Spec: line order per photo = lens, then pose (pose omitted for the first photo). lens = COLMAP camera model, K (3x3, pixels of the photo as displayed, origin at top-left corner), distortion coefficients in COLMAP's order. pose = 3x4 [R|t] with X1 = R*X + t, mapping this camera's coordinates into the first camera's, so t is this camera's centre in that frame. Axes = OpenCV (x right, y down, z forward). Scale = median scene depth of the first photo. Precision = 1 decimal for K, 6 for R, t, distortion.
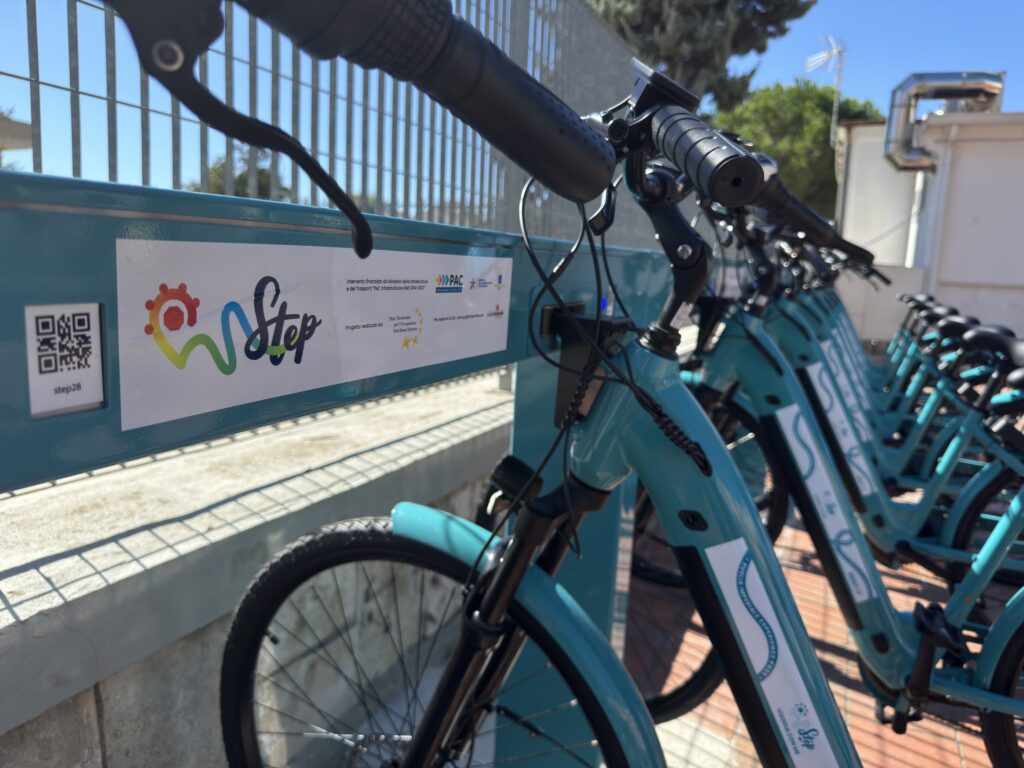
lens RADIAL K [[734.3, 0, 511.4], [0, 734.3, 382.6], [0, 0, 1]] dist [0.009292, 0.001340]
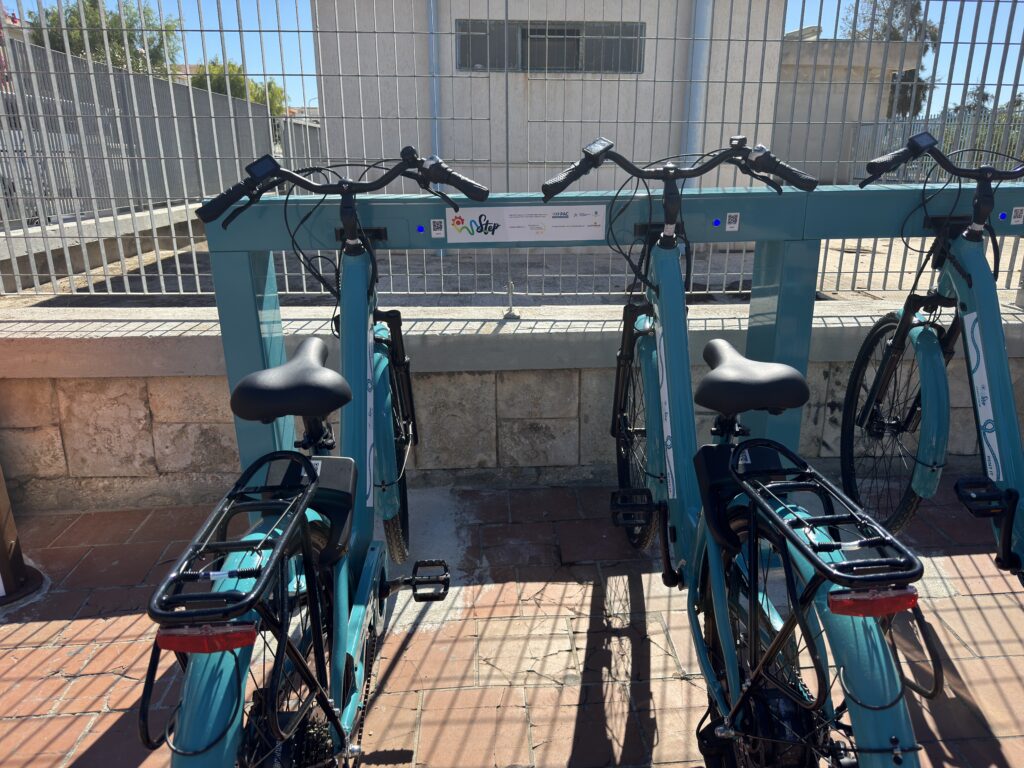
lens RADIAL K [[734.3, 0, 510.7], [0, 734.3, 387.2], [0, 0, 1]] dist [0.009292, 0.001340]
pose [[0.423155, 0.218239, -0.879381, 3.755284], [-0.111734, 0.975719, 0.188381, 0.022983], [0.899141, 0.018542, 0.437266, -0.766667]]
